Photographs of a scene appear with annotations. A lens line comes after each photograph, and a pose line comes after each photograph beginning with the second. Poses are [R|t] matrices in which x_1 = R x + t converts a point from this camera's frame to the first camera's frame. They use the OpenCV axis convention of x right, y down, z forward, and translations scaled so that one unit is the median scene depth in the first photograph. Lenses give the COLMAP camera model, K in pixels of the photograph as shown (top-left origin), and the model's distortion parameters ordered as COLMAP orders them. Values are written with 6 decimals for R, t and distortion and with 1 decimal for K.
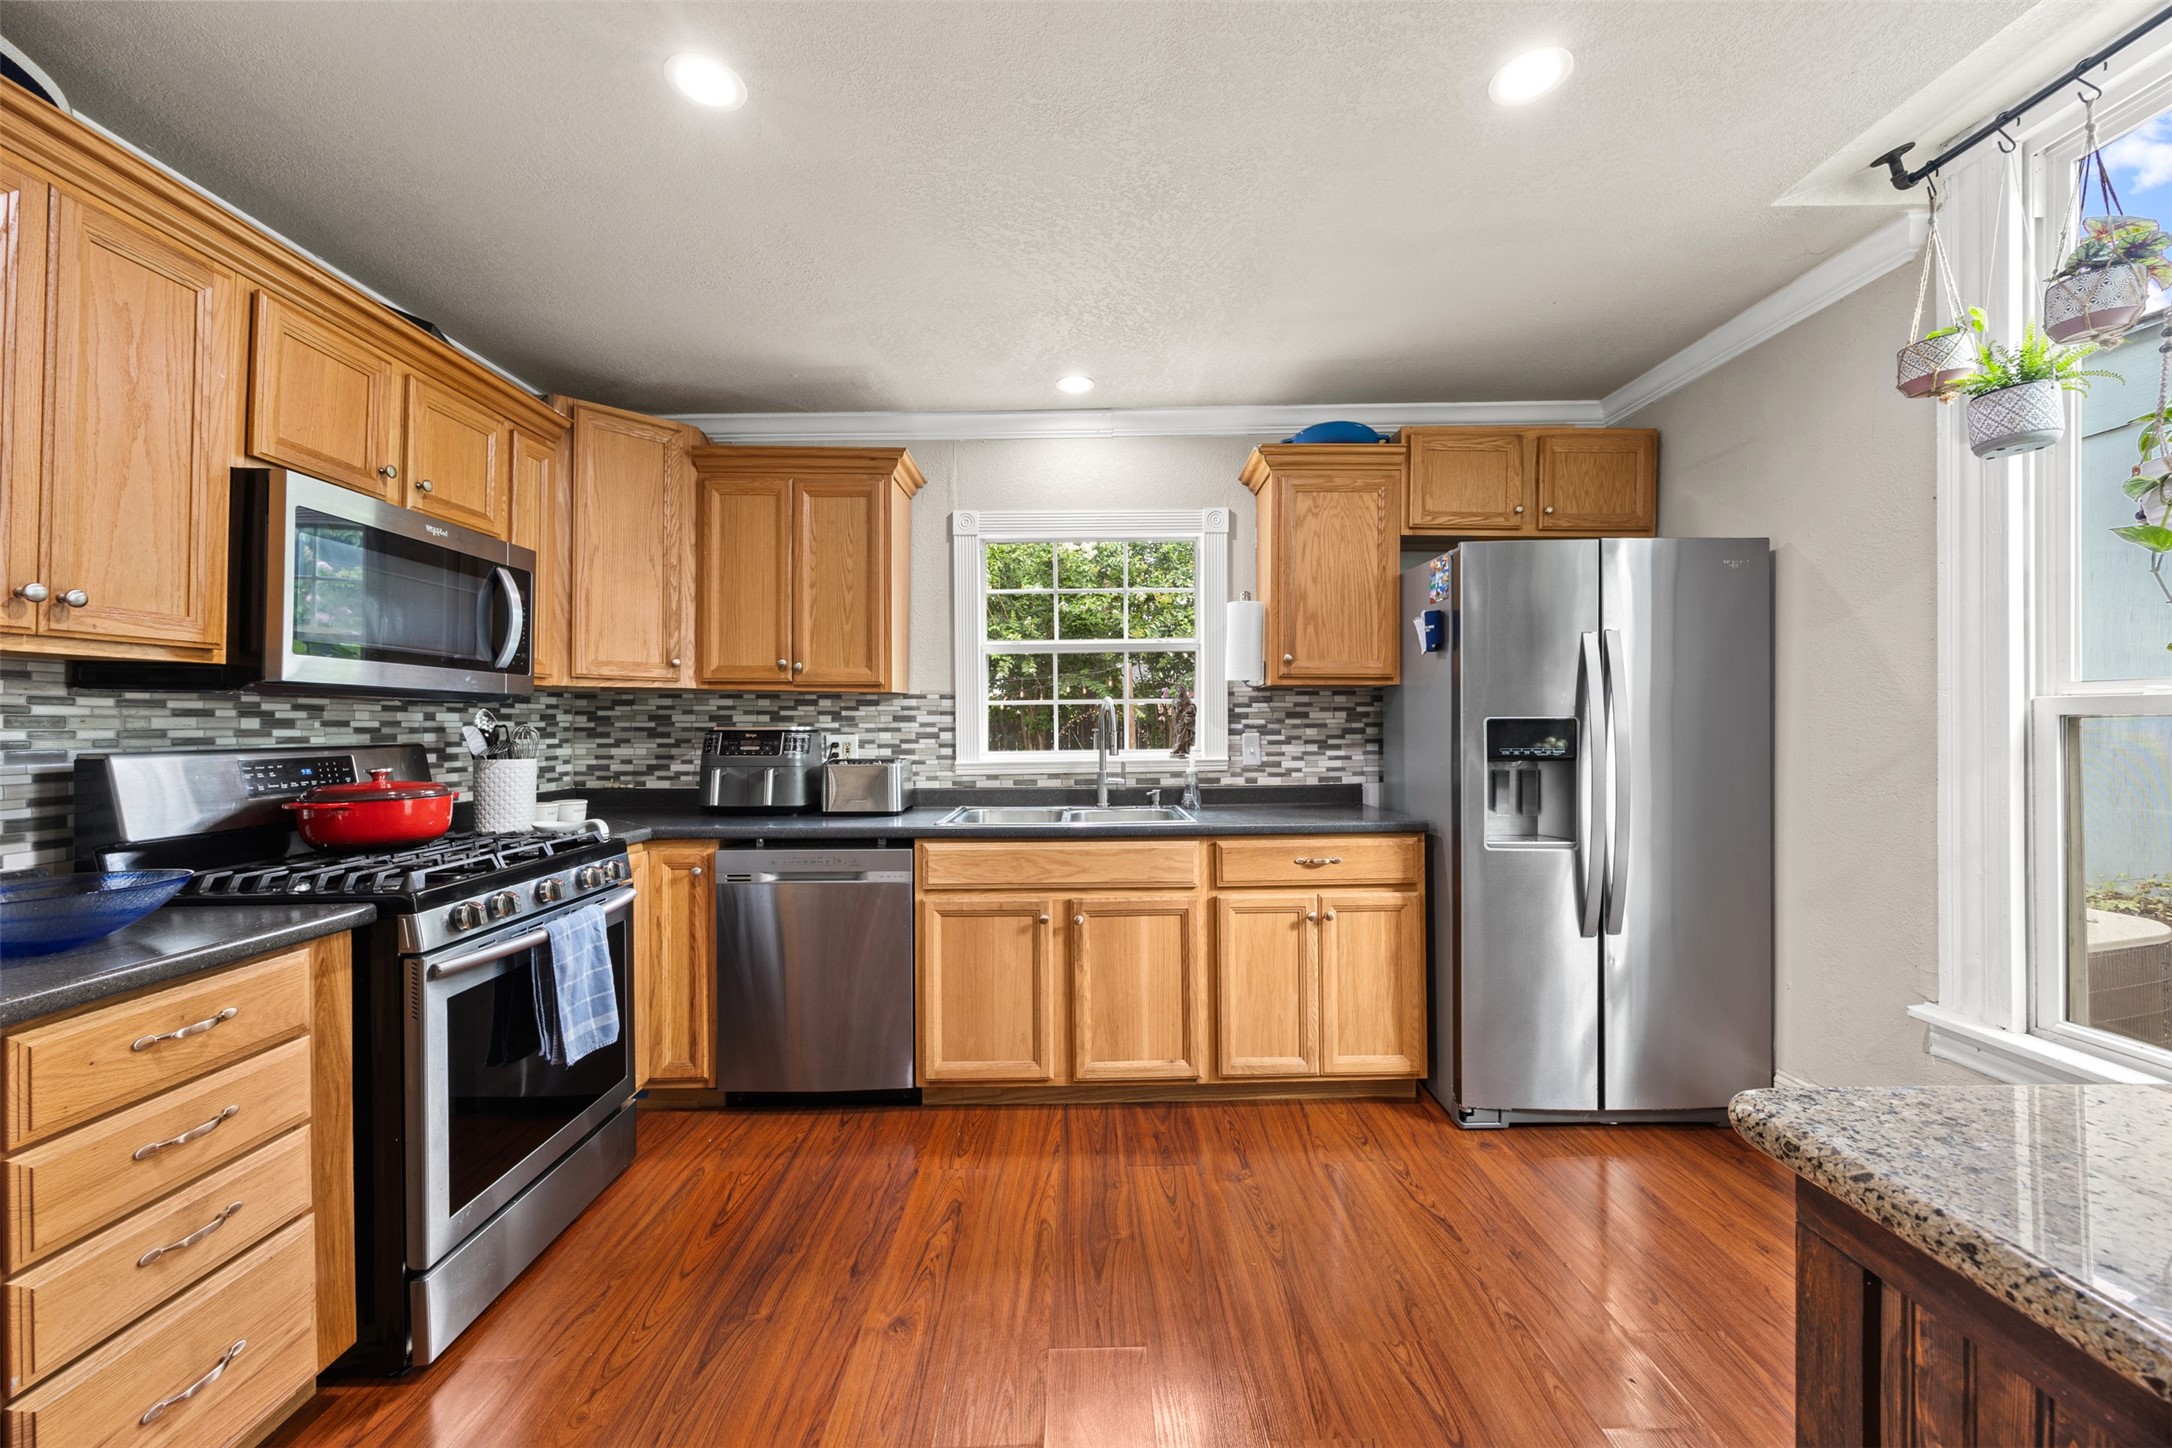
lens RADIAL K [[830.0, 0, 1087.5], [0, 830.0, 721.9], [0, 0, 1]] dist [0.002002, -0.000147]
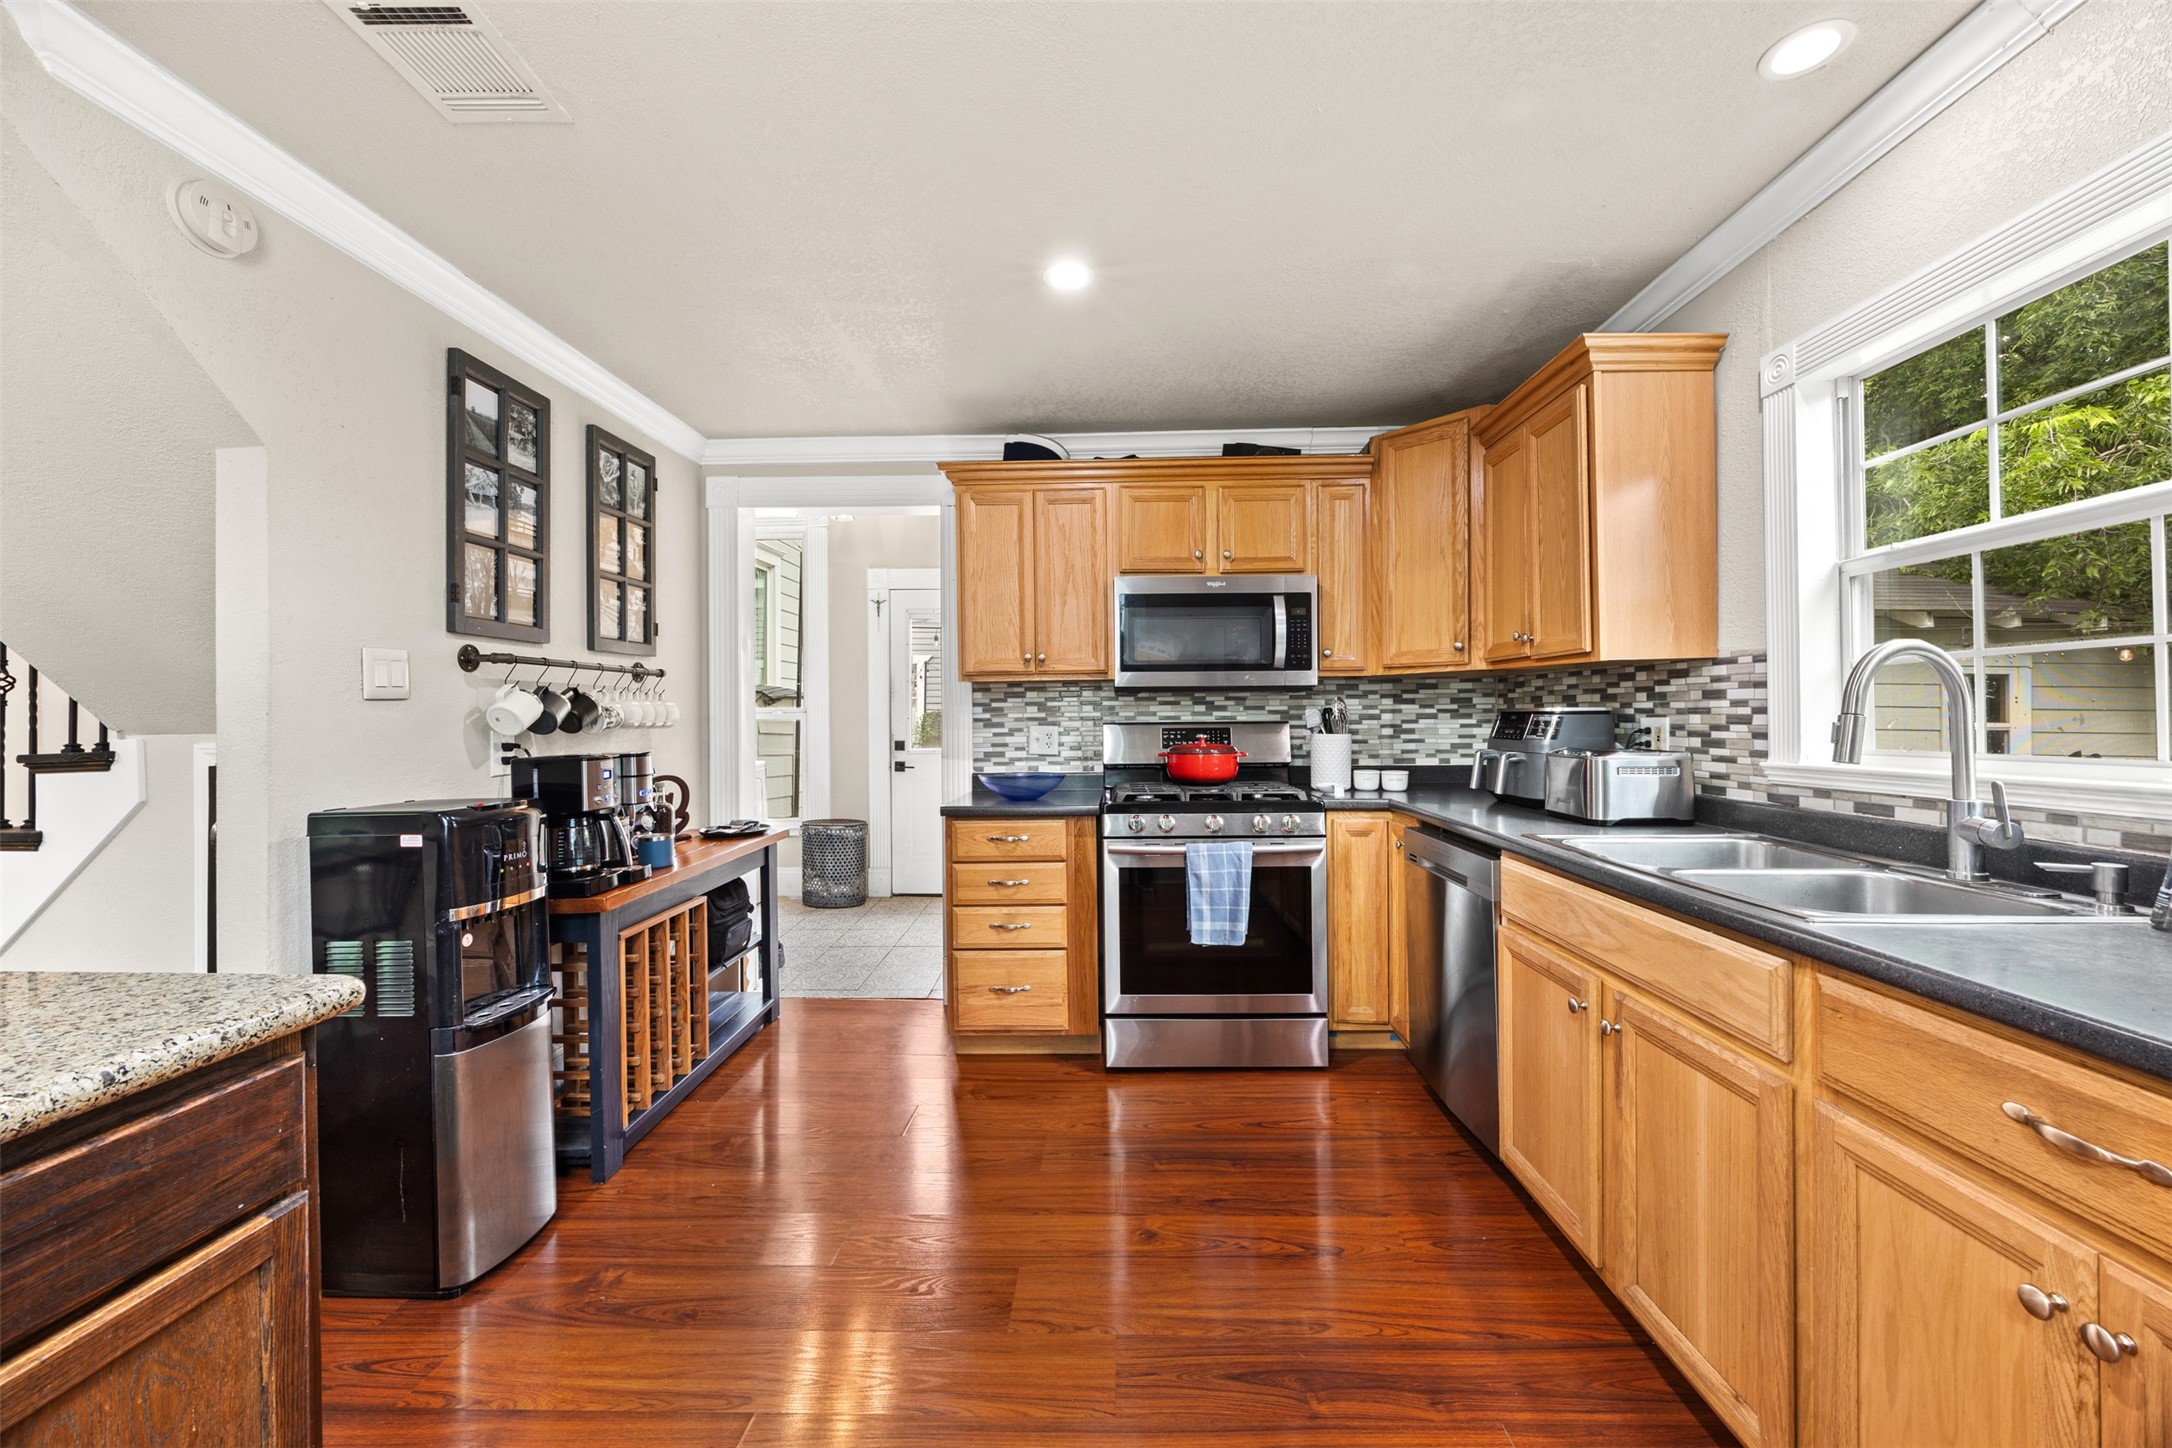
lens RADIAL K [[830.0, 0, 1097.0], [0, 830.0, 710.0], [0, 0, 1]] dist [0.002002, -0.000147]
pose [[-0.046684, -0.001578, -0.998908, 0.545570], [0.012796, 0.999916, -0.002177, 0.004271], [0.998828, -0.012883, -0.046660, 0.591682]]
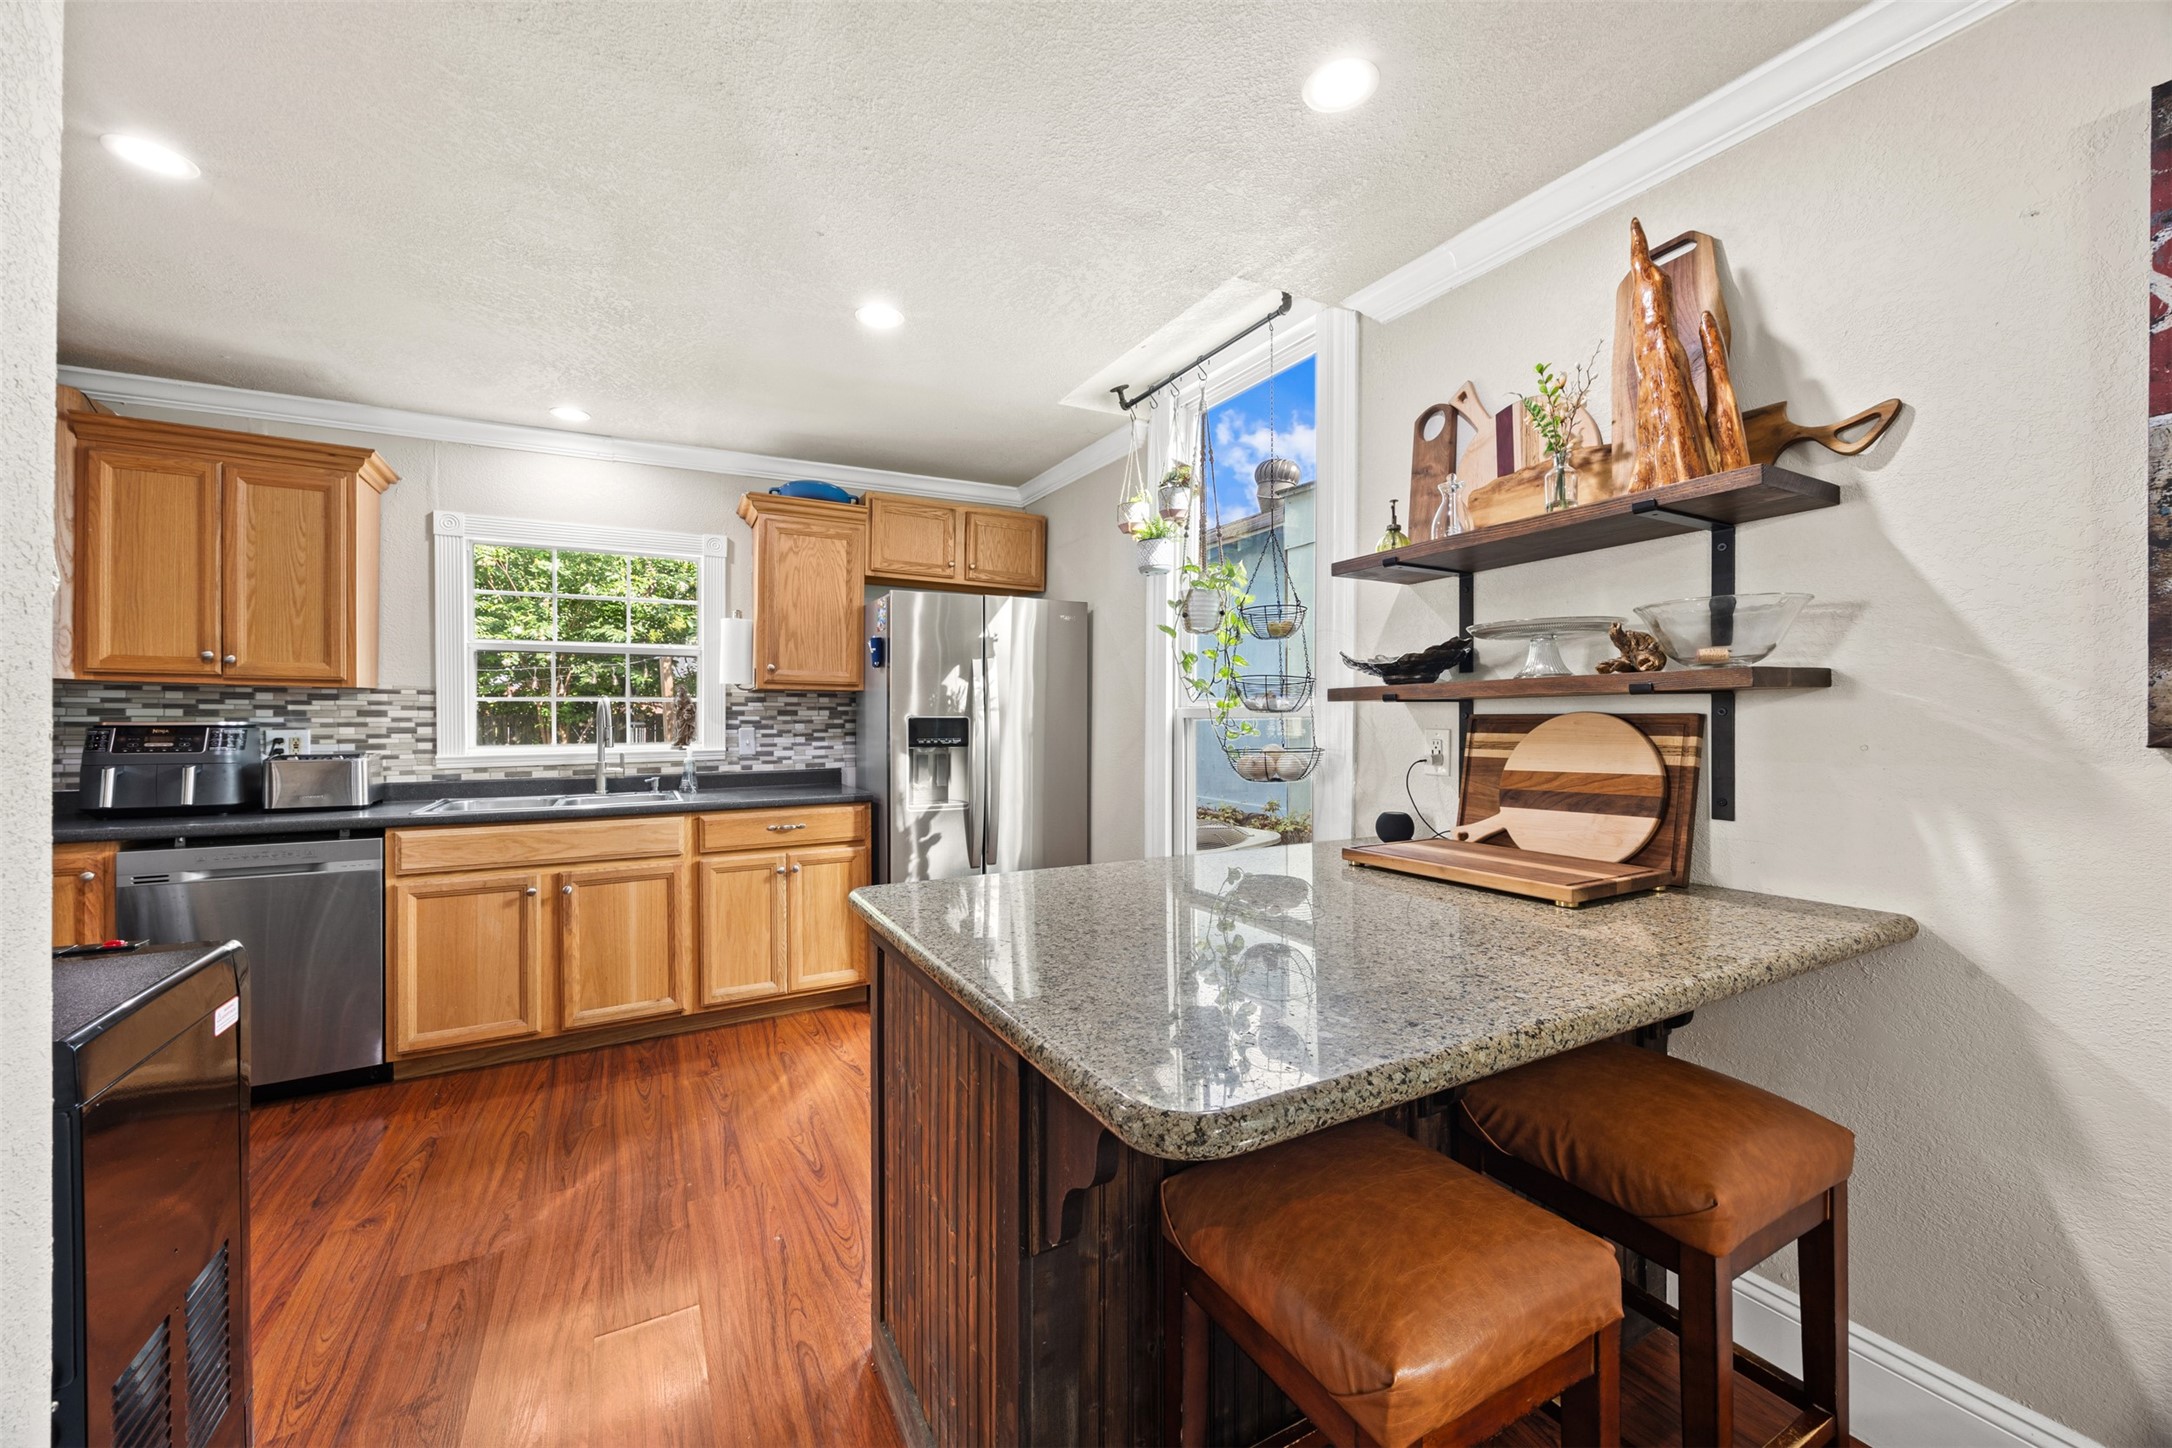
lens RADIAL K [[830.0, 0, 1083.8], [0, 830.0, 721.0], [0, 0, 1]] dist [0.002002, -0.000147]
pose [[0.880690, 0.002462, 0.473686, 0.066576], [-0.005675, 0.999970, 0.005354, -0.005805], [-0.473658, -0.007403, 0.880678, -0.318597]]
